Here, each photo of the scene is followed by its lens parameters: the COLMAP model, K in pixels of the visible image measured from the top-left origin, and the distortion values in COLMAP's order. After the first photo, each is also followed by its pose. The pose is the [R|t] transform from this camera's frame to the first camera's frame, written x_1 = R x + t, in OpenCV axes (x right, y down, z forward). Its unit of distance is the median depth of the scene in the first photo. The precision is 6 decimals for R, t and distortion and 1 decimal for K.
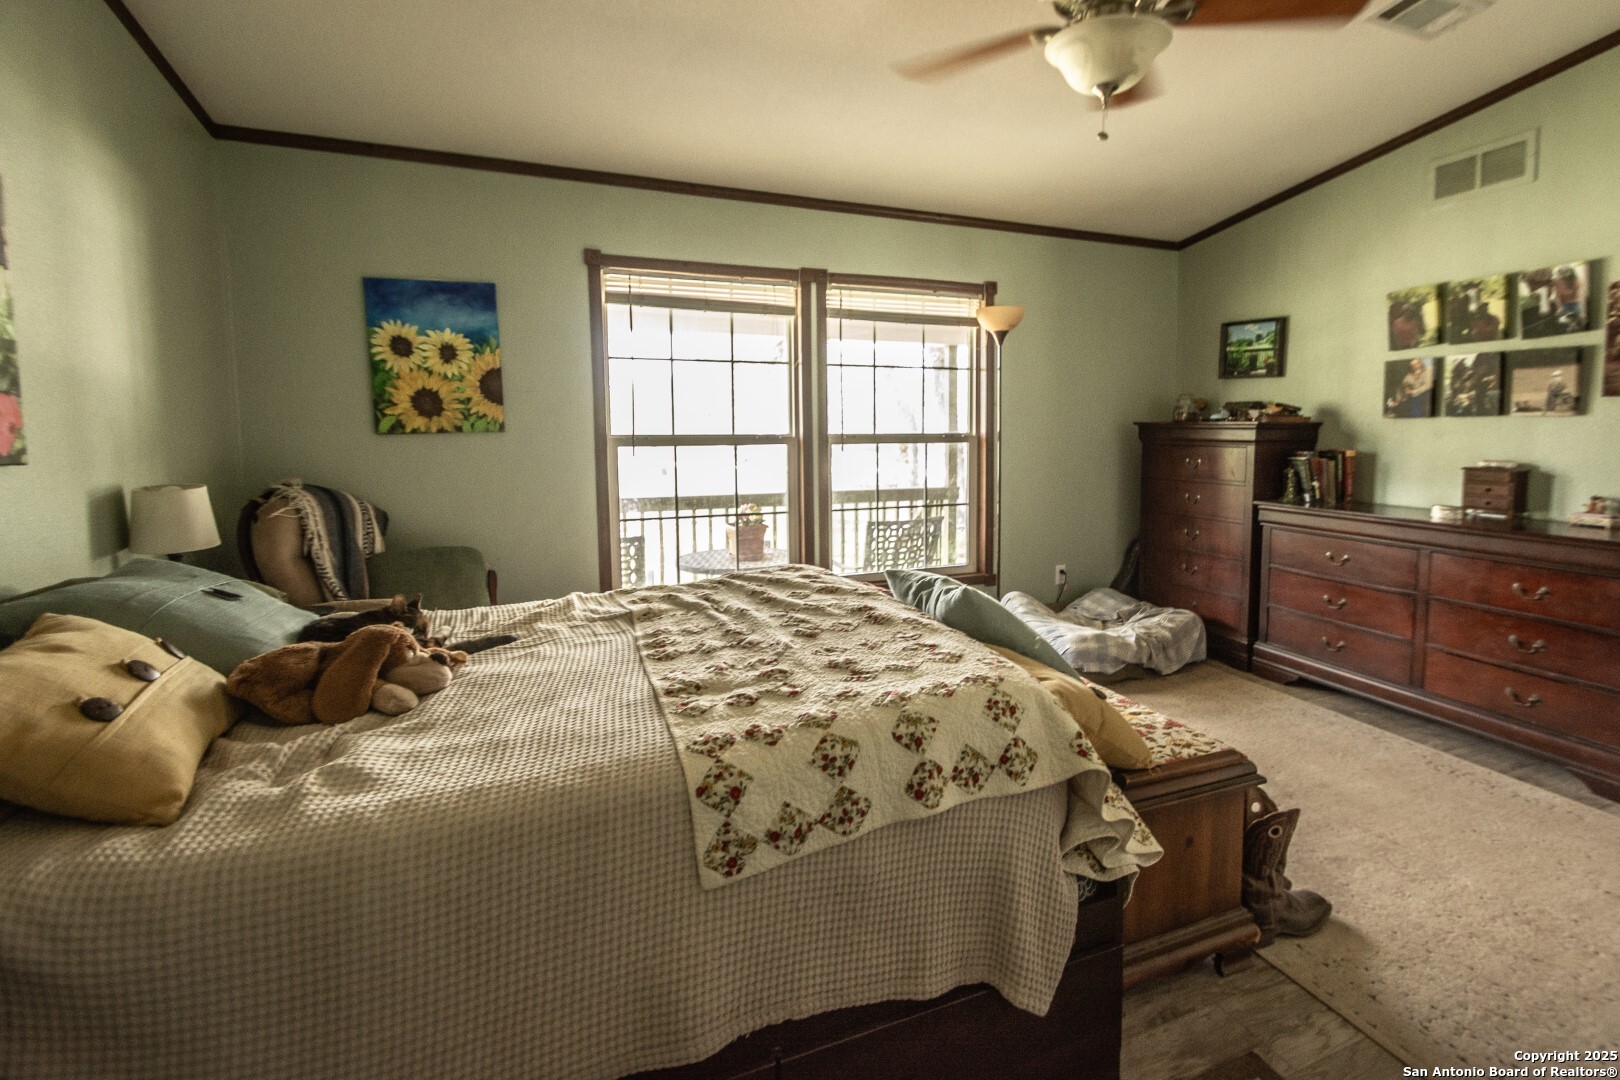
lens RADIAL K [[806.3, 0, 818.3], [0, 806.3, 505.2], [0, 0, 1]] dist [0.002563, 0.000261]
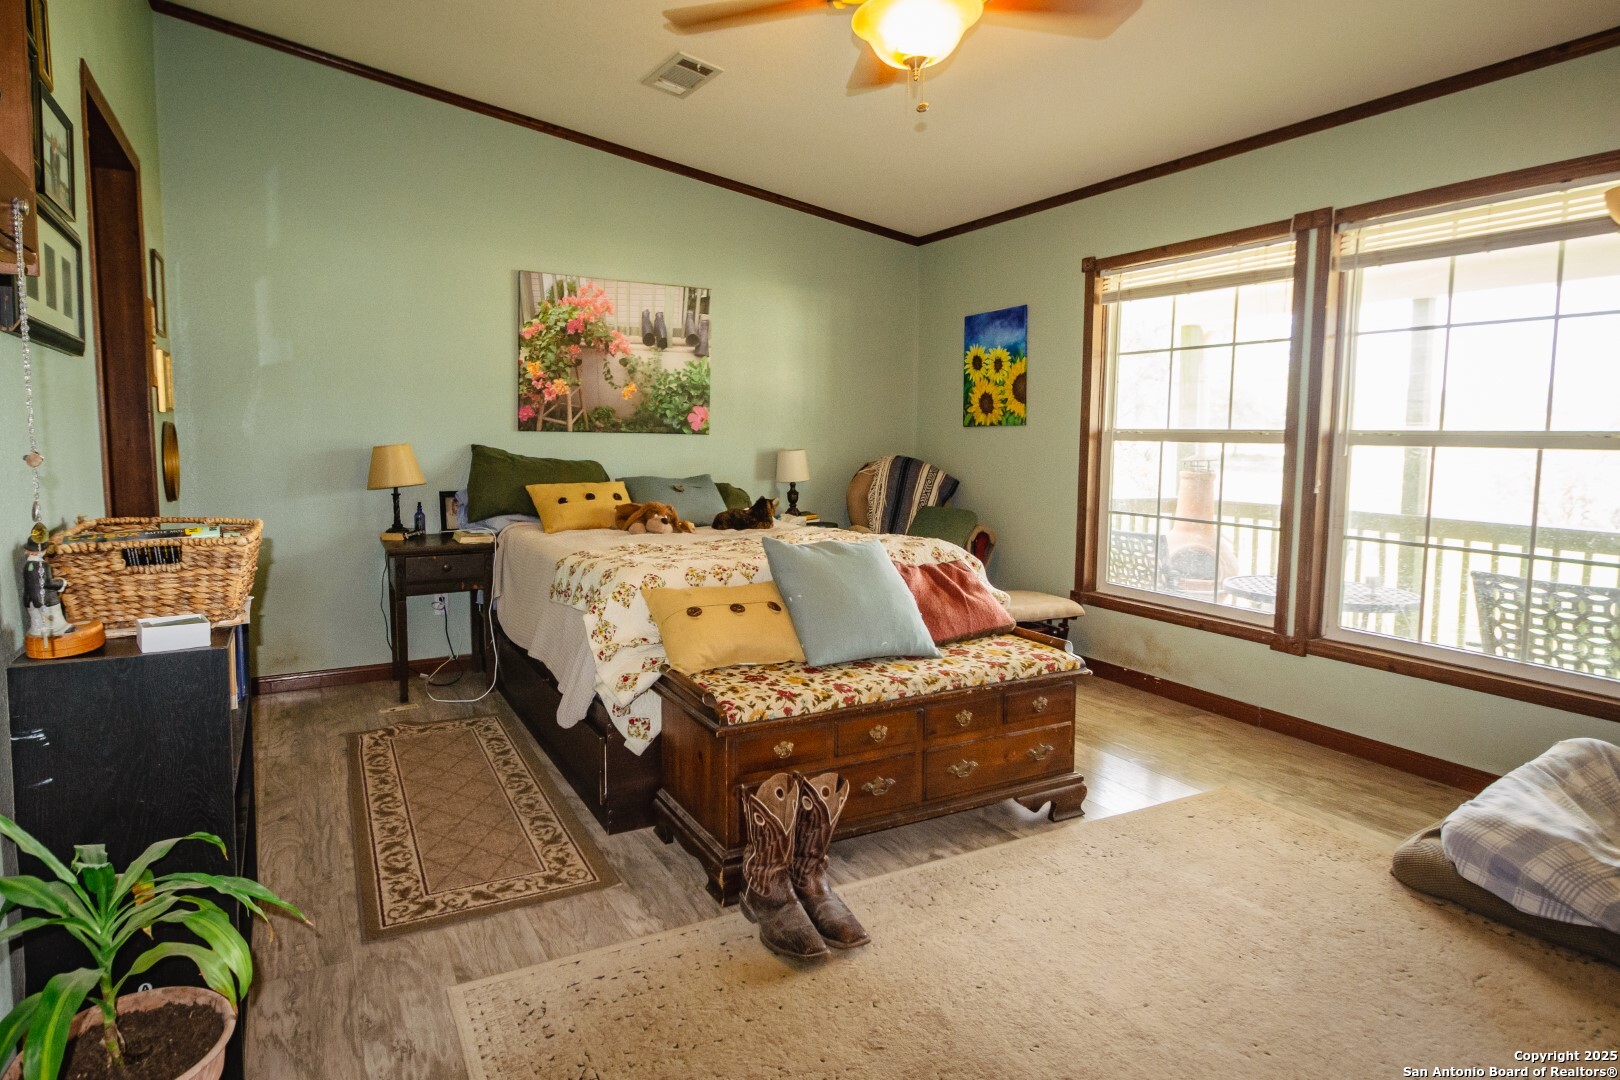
lens RADIAL K [[959.2, 0, 811.6], [0, 959.2, 533.1], [0, 0, 1]] dist [-0.002037, -0.001491]
pose [[0.067797, 0.109442, -0.991678, 1.052303], [-0.103134, 0.989409, 0.102141, -0.044134], [0.992354, 0.095351, 0.078366, 0.581047]]
